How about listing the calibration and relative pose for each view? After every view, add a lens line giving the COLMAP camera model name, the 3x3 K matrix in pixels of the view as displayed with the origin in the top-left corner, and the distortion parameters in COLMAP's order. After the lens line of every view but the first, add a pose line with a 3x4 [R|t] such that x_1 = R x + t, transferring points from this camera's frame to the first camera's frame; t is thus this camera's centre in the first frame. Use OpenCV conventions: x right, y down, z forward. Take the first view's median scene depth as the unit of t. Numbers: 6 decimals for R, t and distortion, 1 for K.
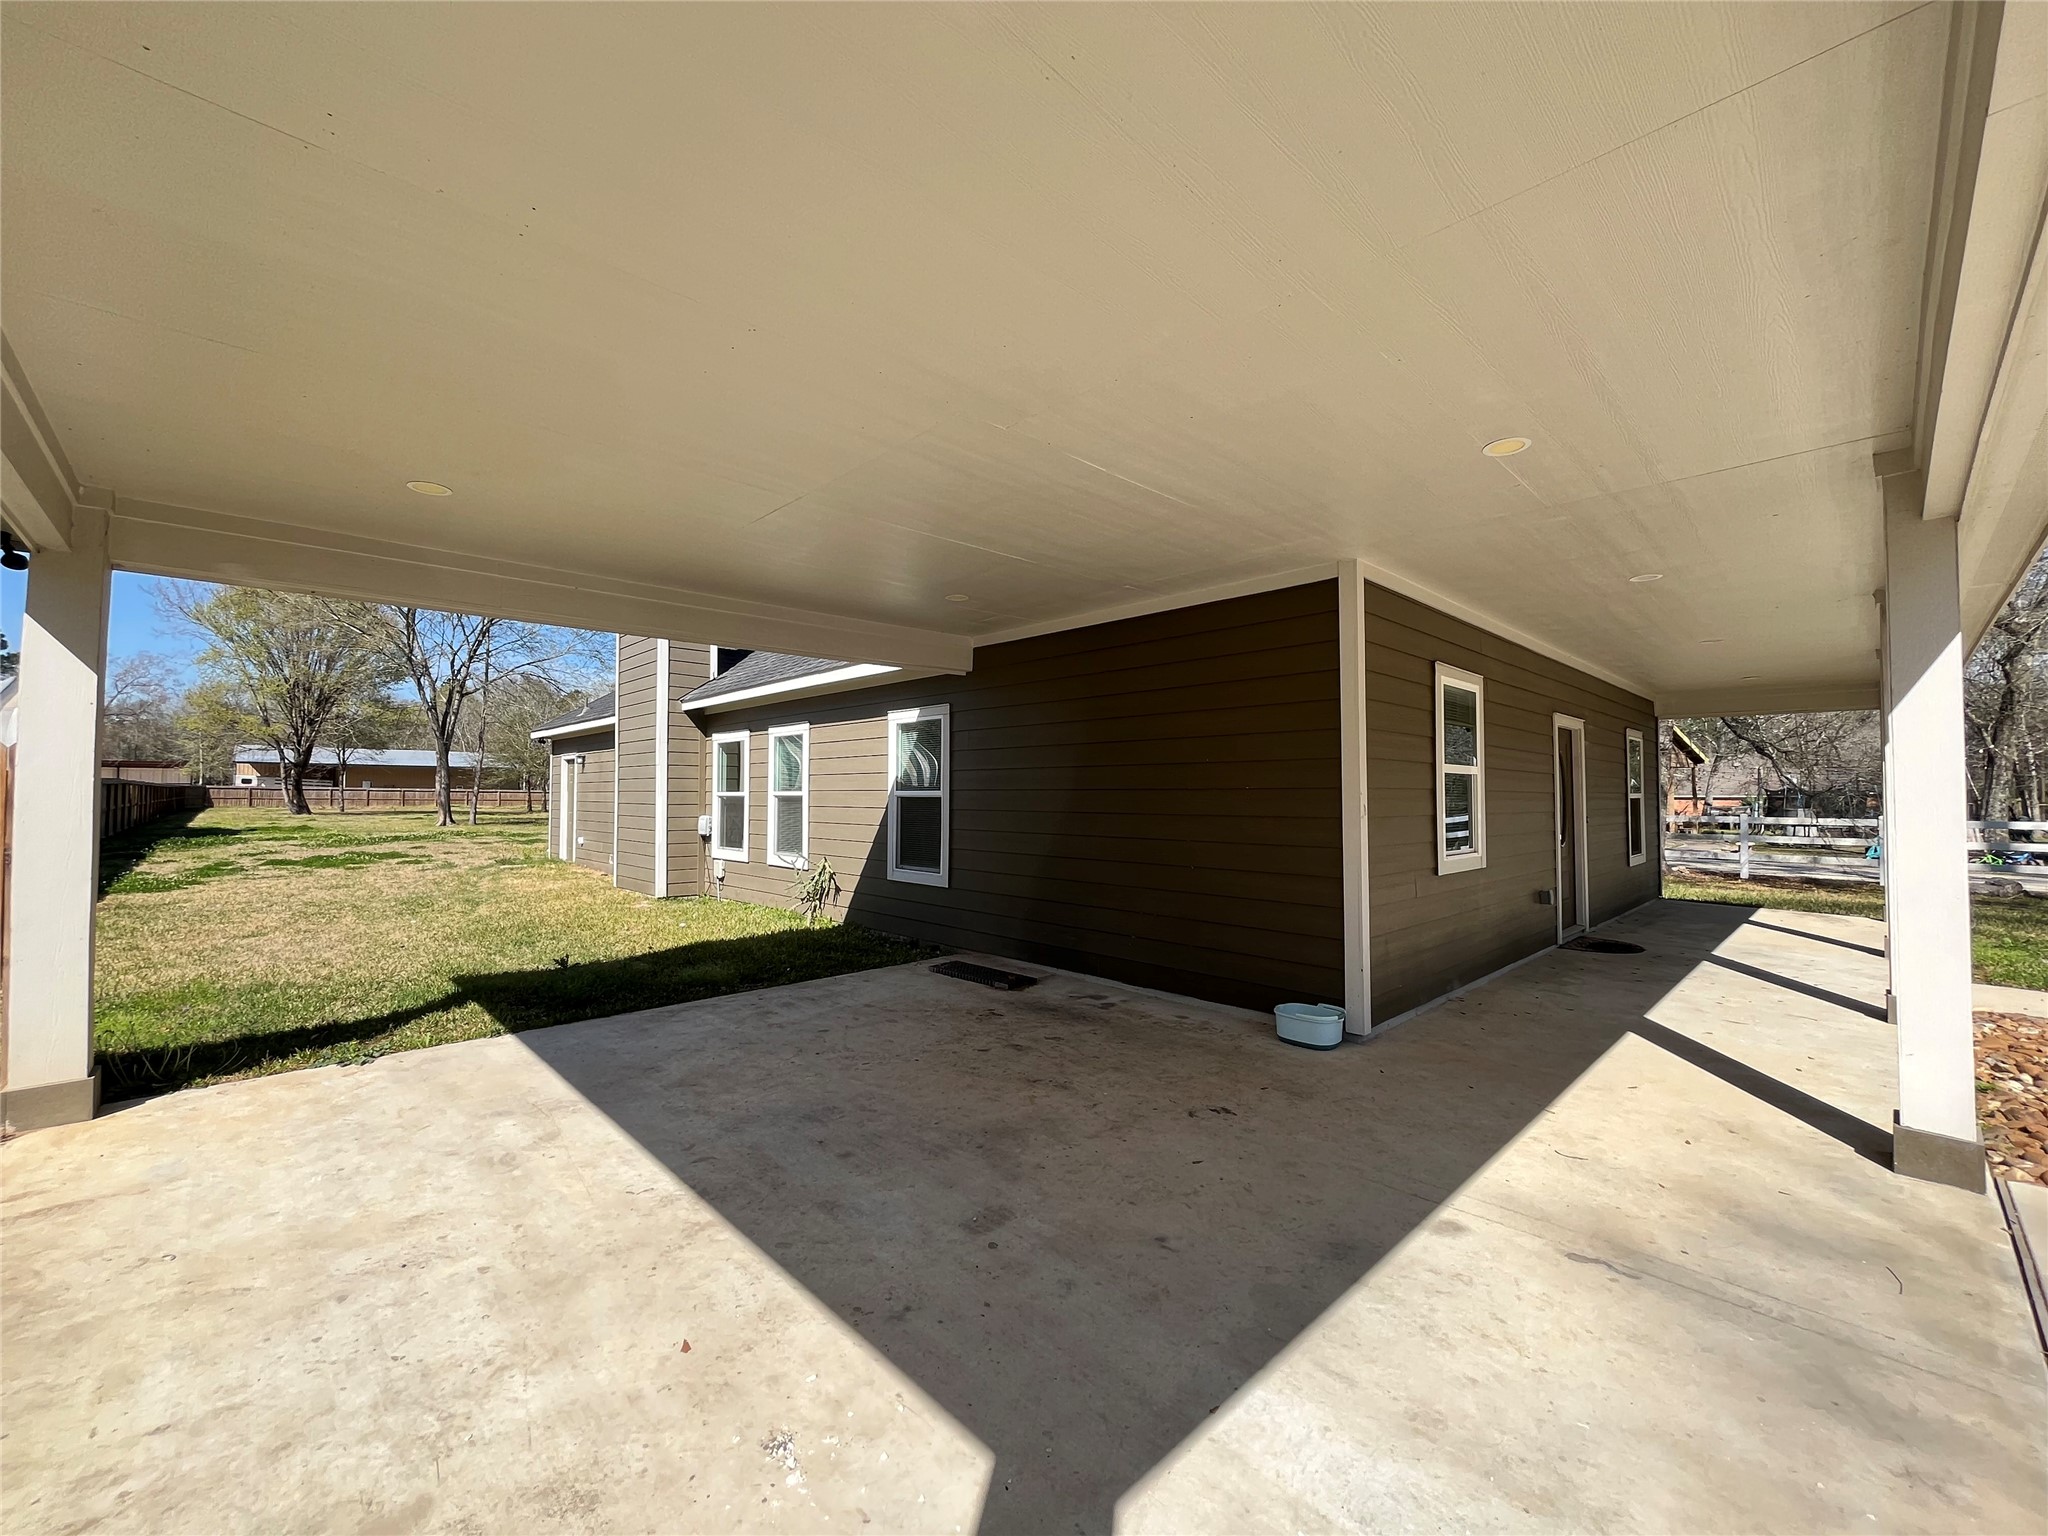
lens RADIAL K [[823.0, 0, 1030.0], [0, 823.0, 767.7], [0, 0, 1]] dist [-0.001404, -0.000242]
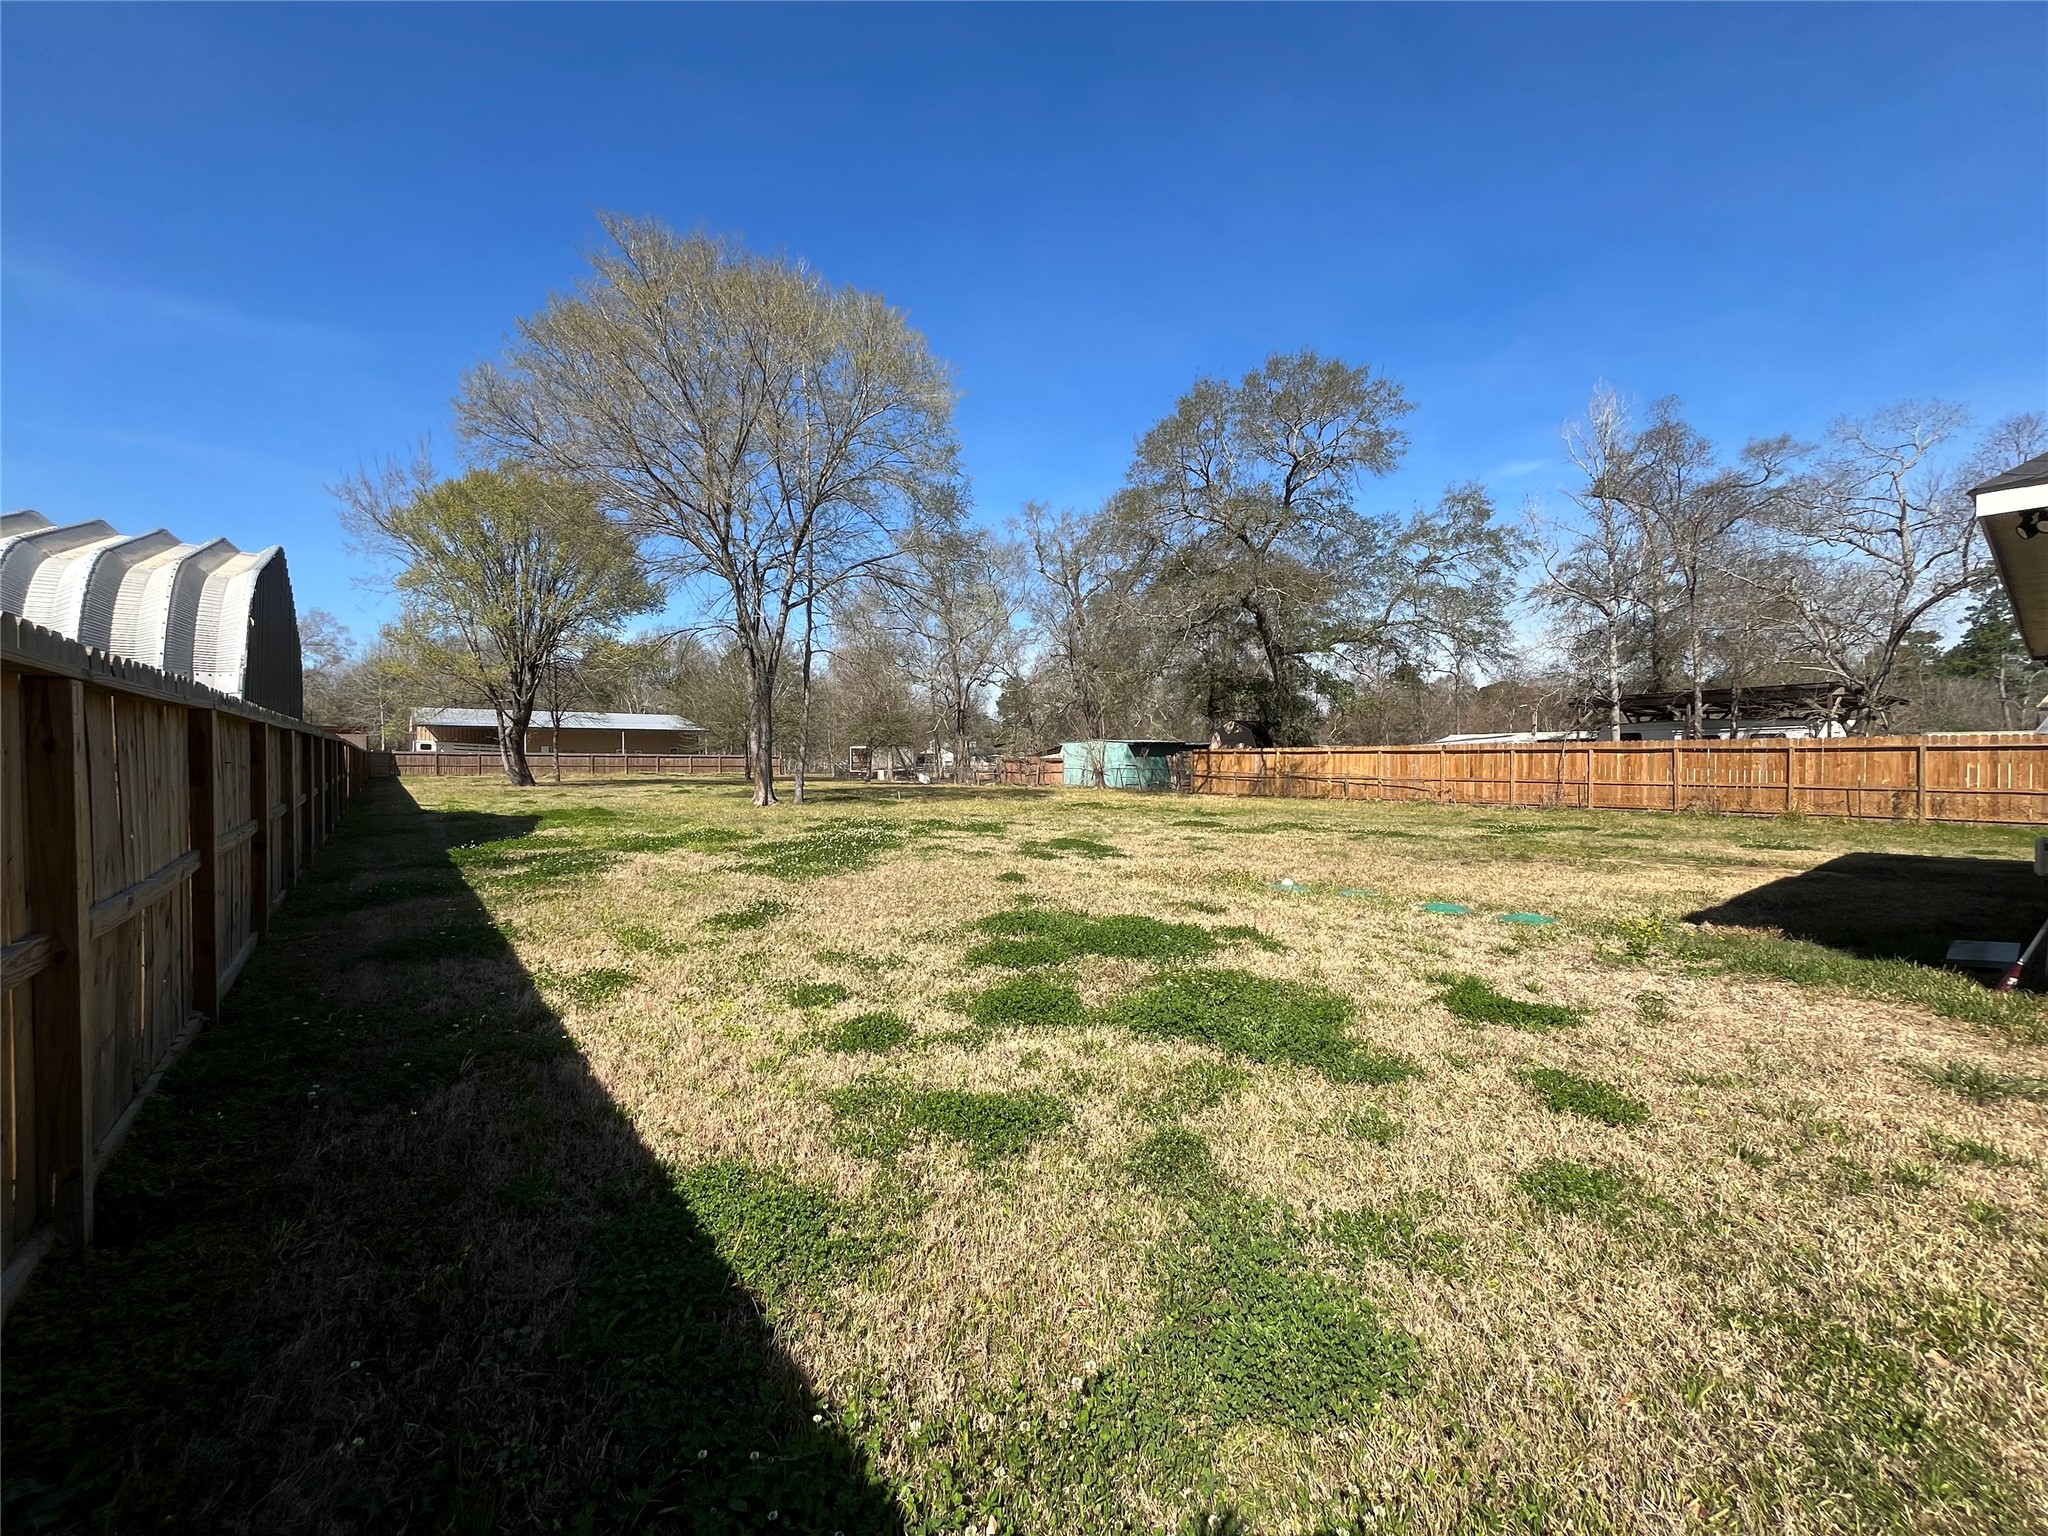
lens RADIAL K [[823.0, 0, 1023.3], [0, 823.0, 762.7], [0, 0, 1]] dist [-0.001404, -0.000242]
pose [[0.994220, -0.003687, -0.107294, -1.174790], [0.007697, 0.999286, 0.036983, 0.033678], [0.107081, -0.037595, 0.993539, 0.989755]]
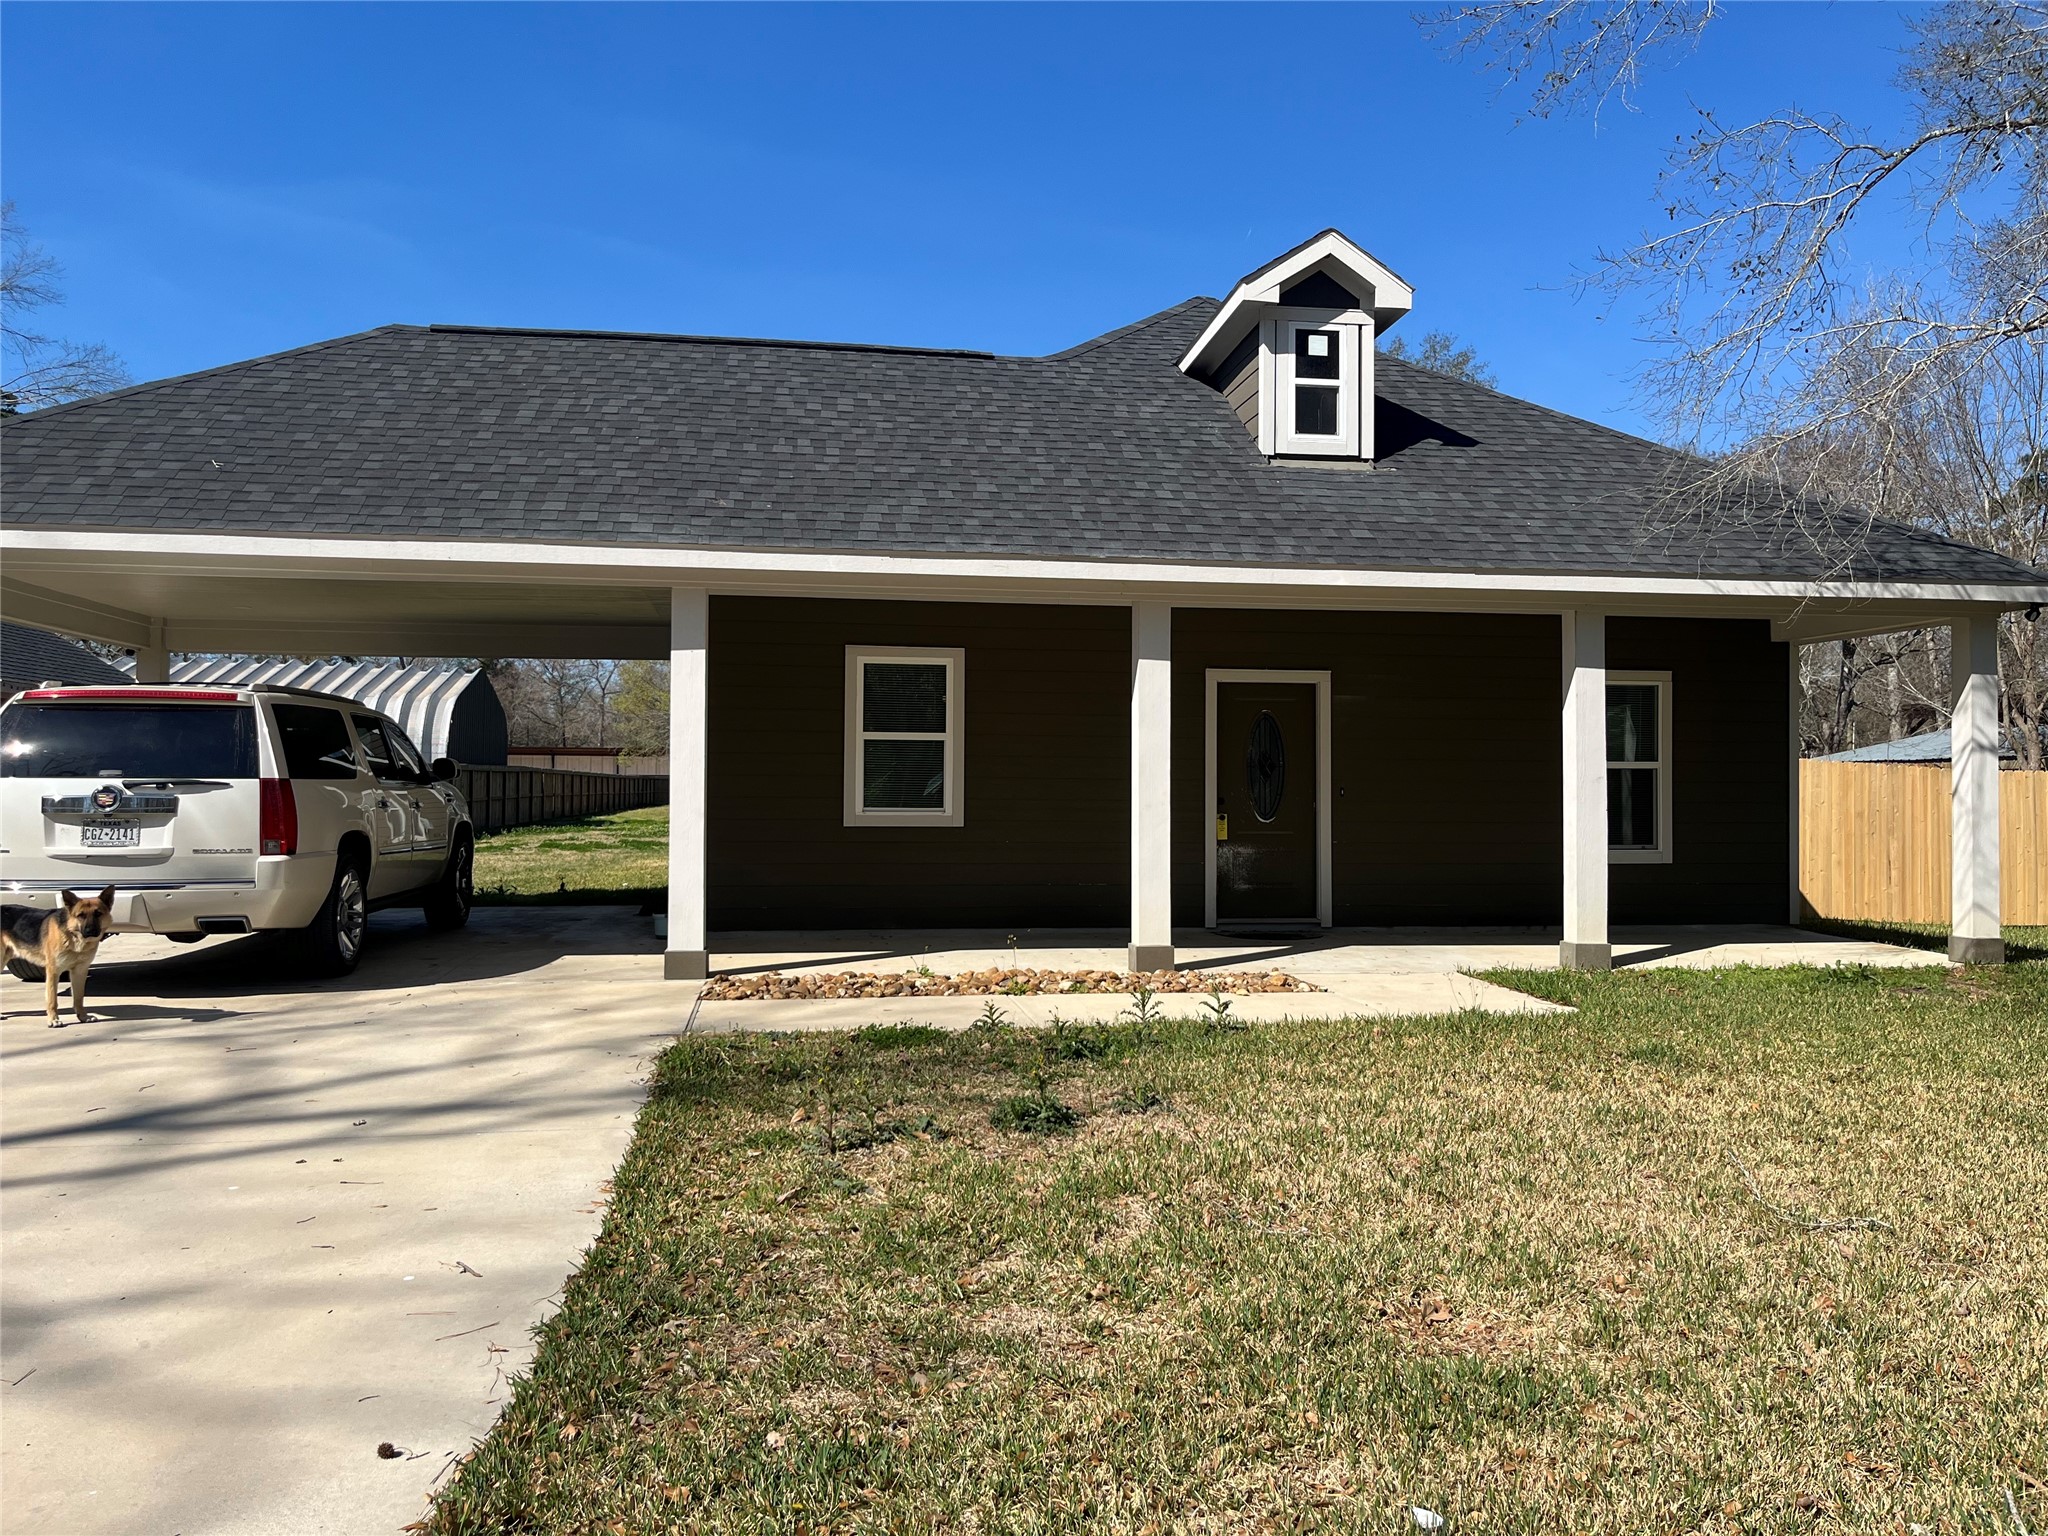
lens RADIAL K [[1549.3, 0, 1023.8], [0, 1549.3, 767.2], [0, 0, 1]] dist [0.047677, -0.022144]
pose [[0.814928, -0.006929, -0.579521, 0.896893], [0.015949, 0.999818, 0.010474, 0.011772], [0.579343, -0.017778, 0.814890, -0.300439]]
